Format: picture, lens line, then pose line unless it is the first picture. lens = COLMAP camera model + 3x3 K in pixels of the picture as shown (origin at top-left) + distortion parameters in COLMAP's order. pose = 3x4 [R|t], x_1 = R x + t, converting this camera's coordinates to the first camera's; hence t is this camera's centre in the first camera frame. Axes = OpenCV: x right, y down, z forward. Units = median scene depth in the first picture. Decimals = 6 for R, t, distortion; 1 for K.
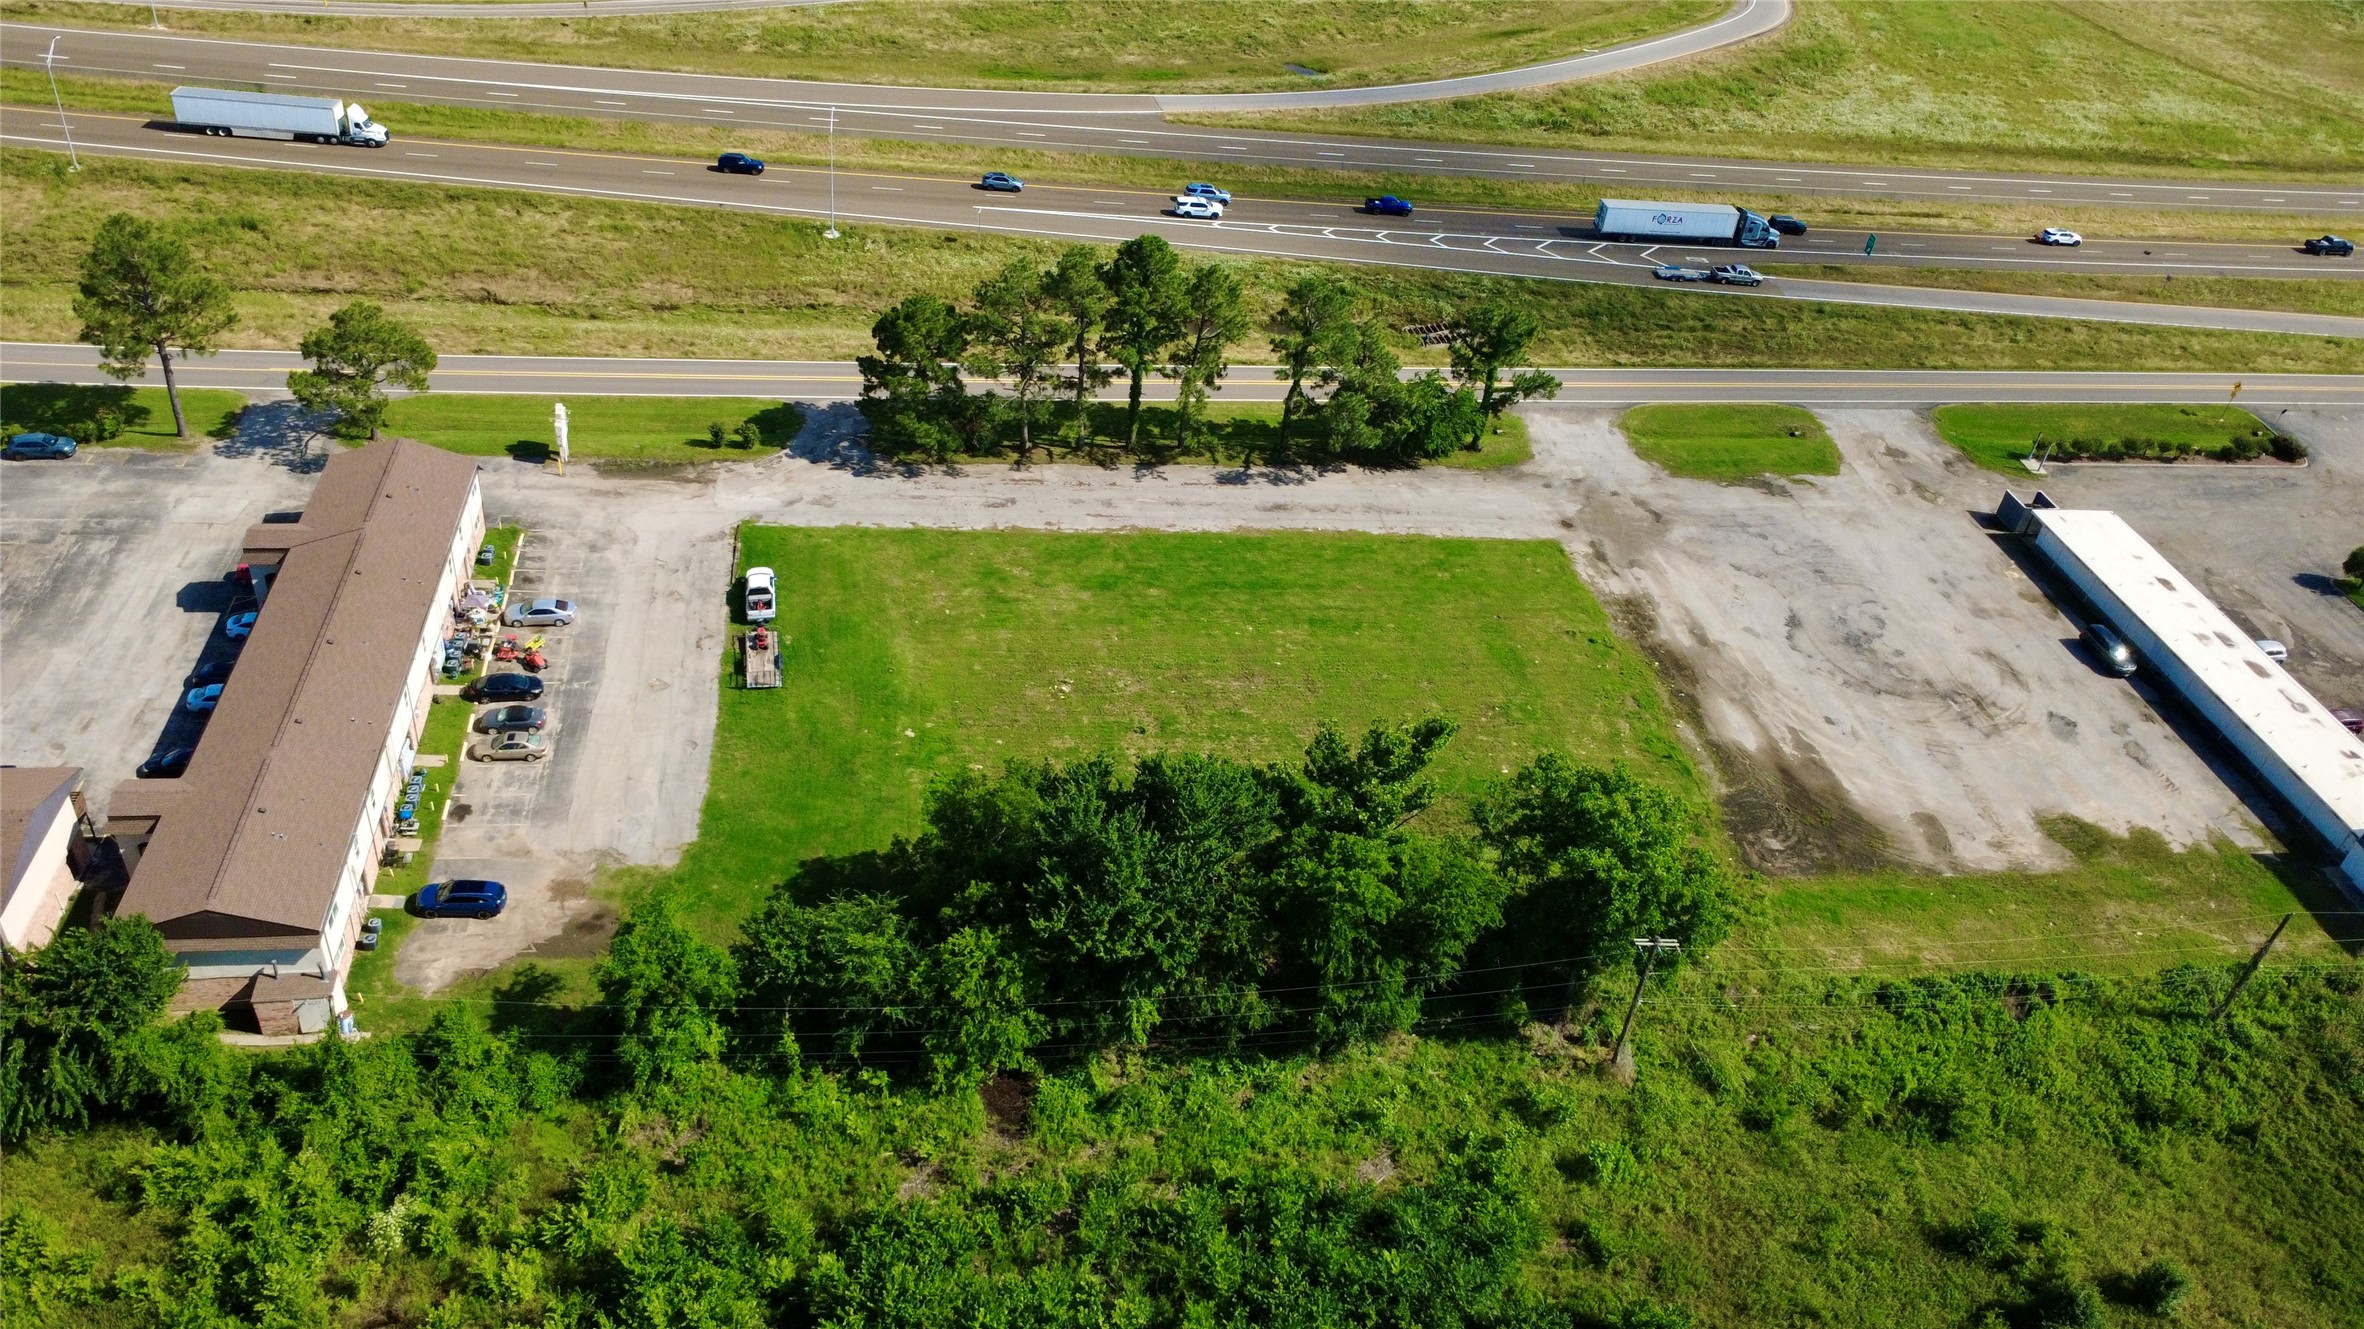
lens RADIAL K [[1727.7, 0, 1182.0], [0, 1727.7, 664.5], [0, 0, 1]] dist [0.001133, -0.008412]
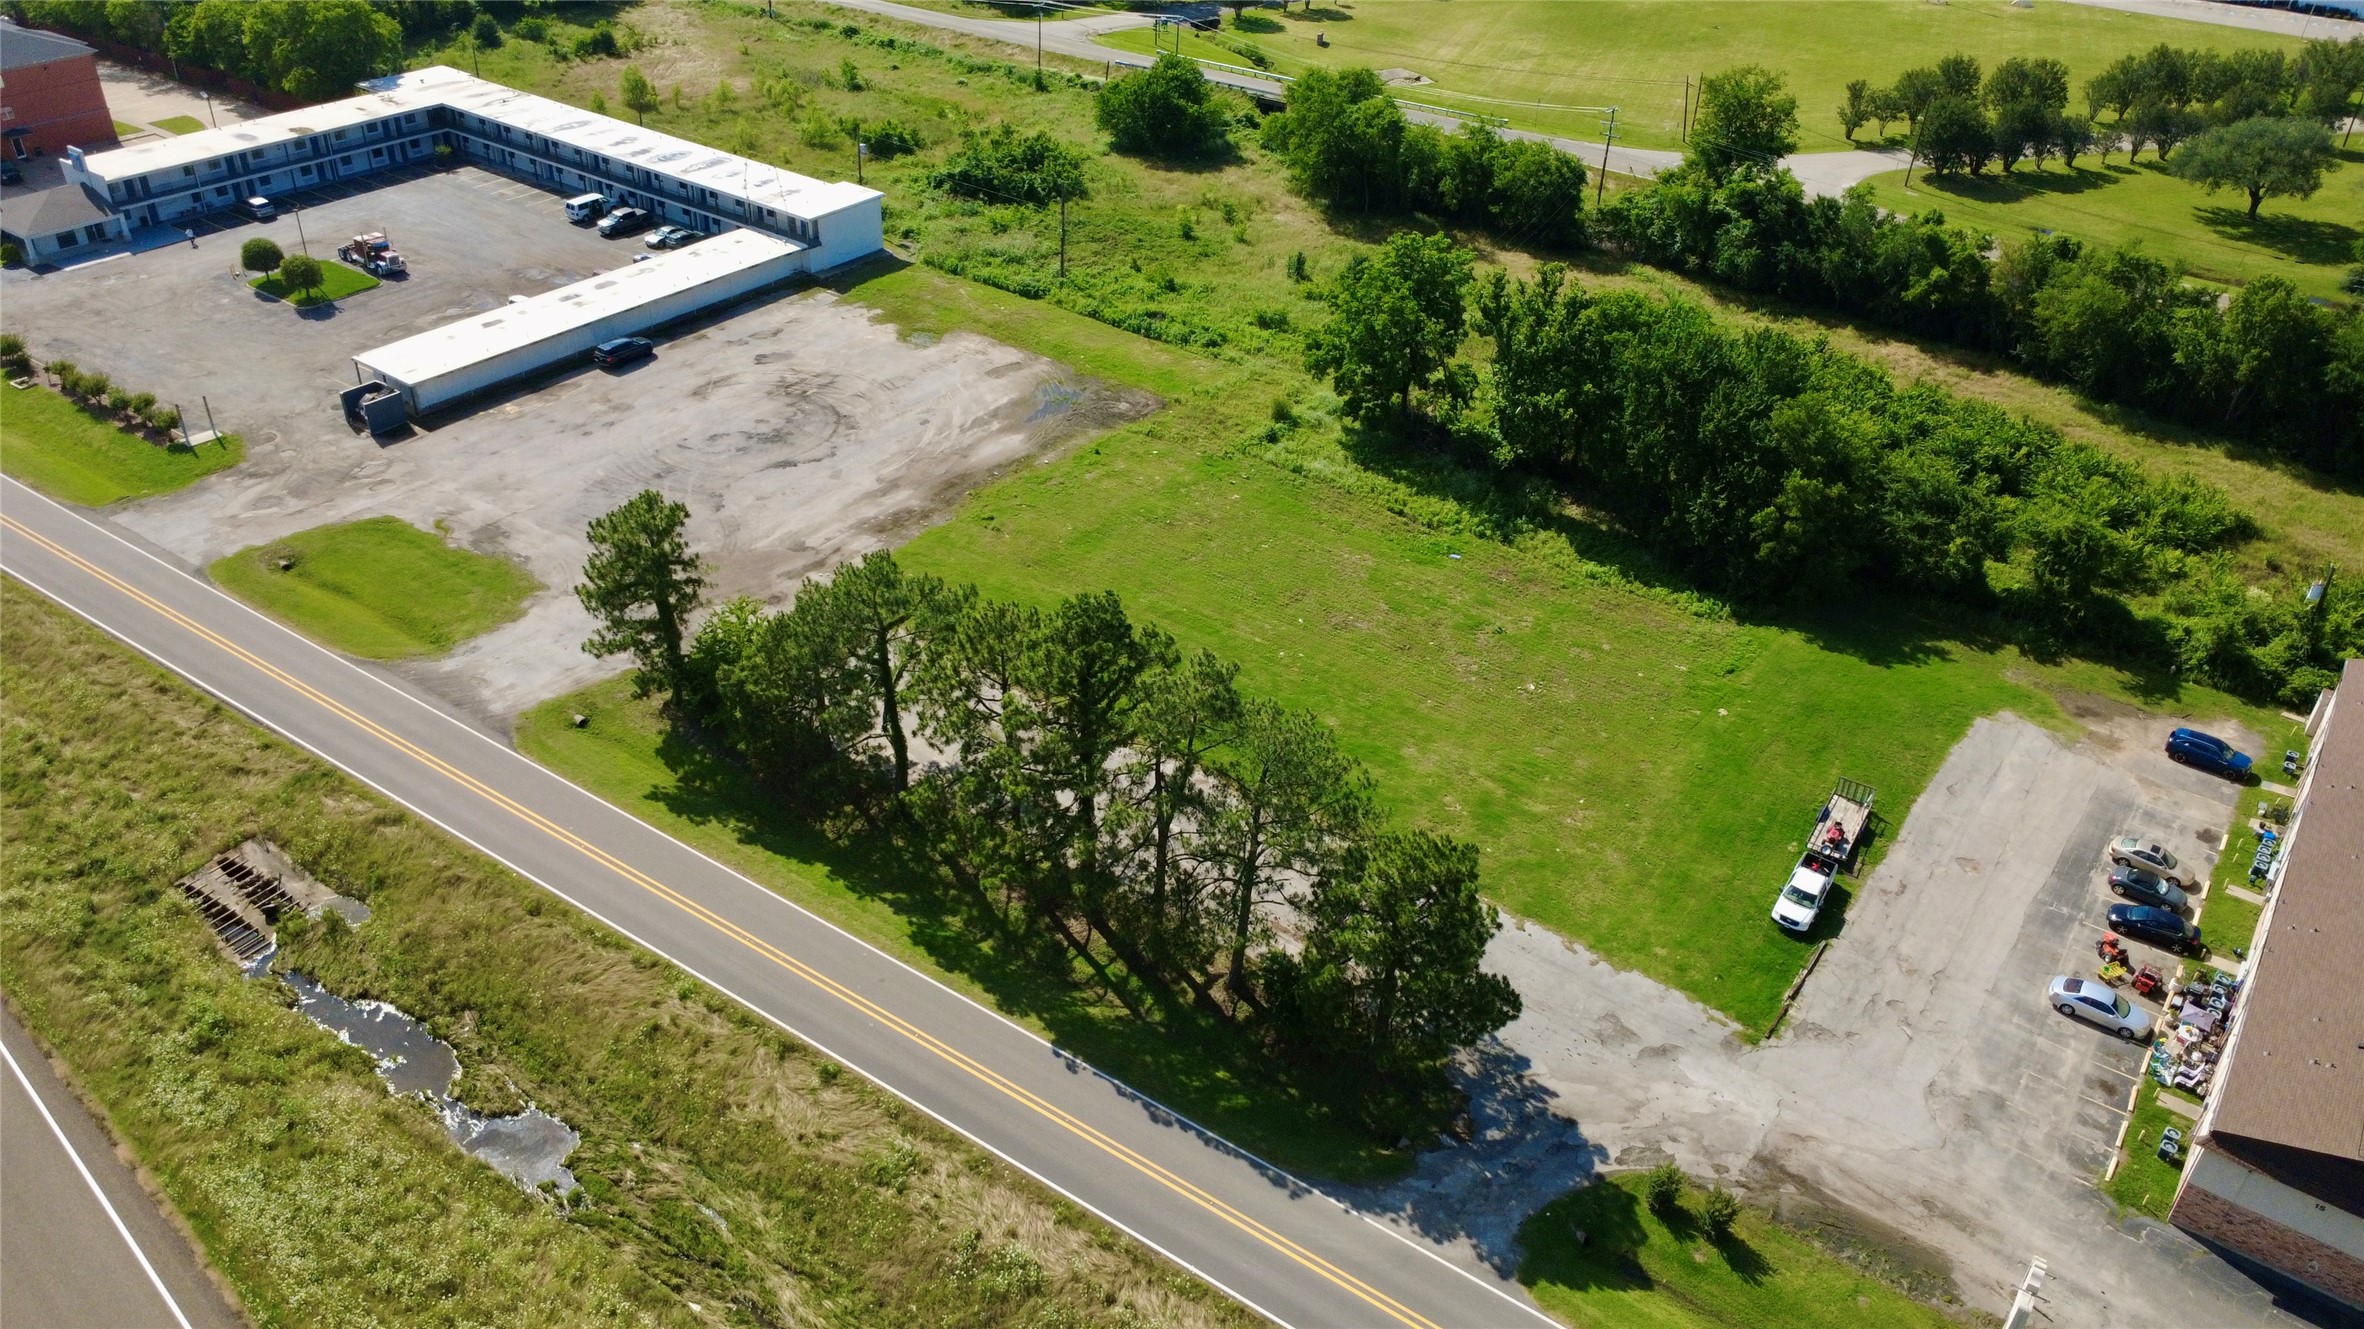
lens RADIAL K [[1727.7, 0, 1182.0], [0, 1727.7, 664.5], [0, 0, 1]] dist [0.001133, -0.008412]
pose [[-0.701876, -0.495955, 0.511273, -0.328822], [0.326398, 0.414048, 0.849722, -0.682379], [-0.633115, 0.763278, -0.128732, 1.008002]]
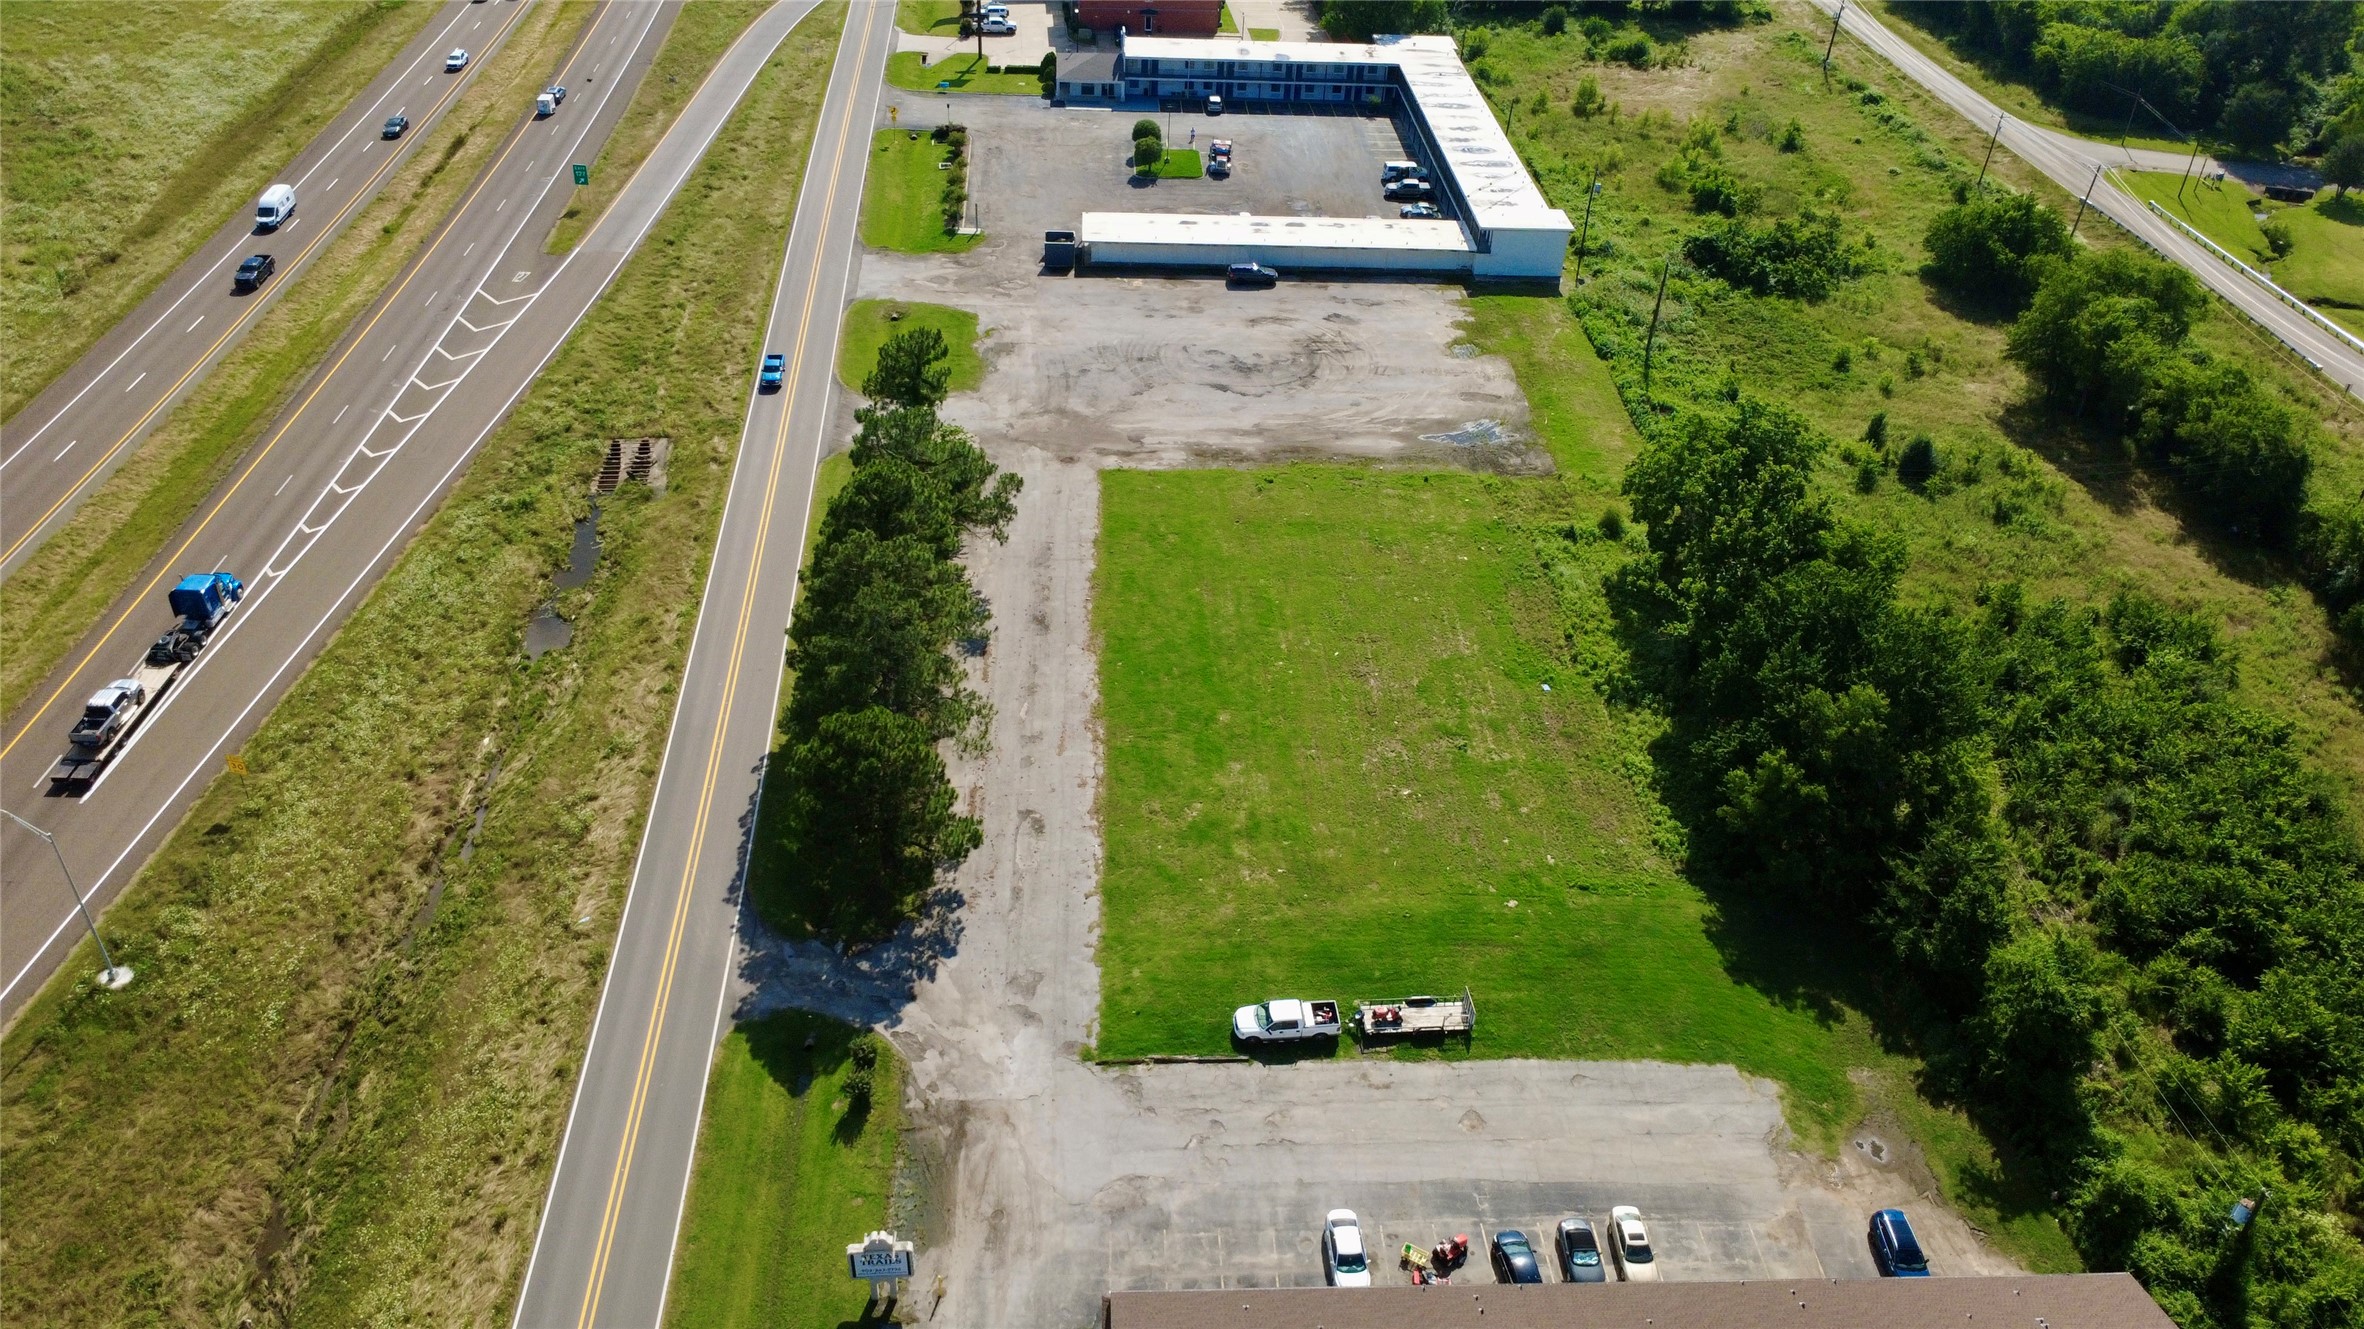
lens RADIAL K [[1727.7, 0, 1182.0], [0, 1727.7, 664.5], [0, 0, 1]] dist [0.001133, -0.008412]
pose [[0.106275, -0.662992, 0.741045, -0.611126], [0.565092, 0.653486, 0.503614, -0.480575], [-0.818154, 0.365237, 0.444101, 0.534519]]
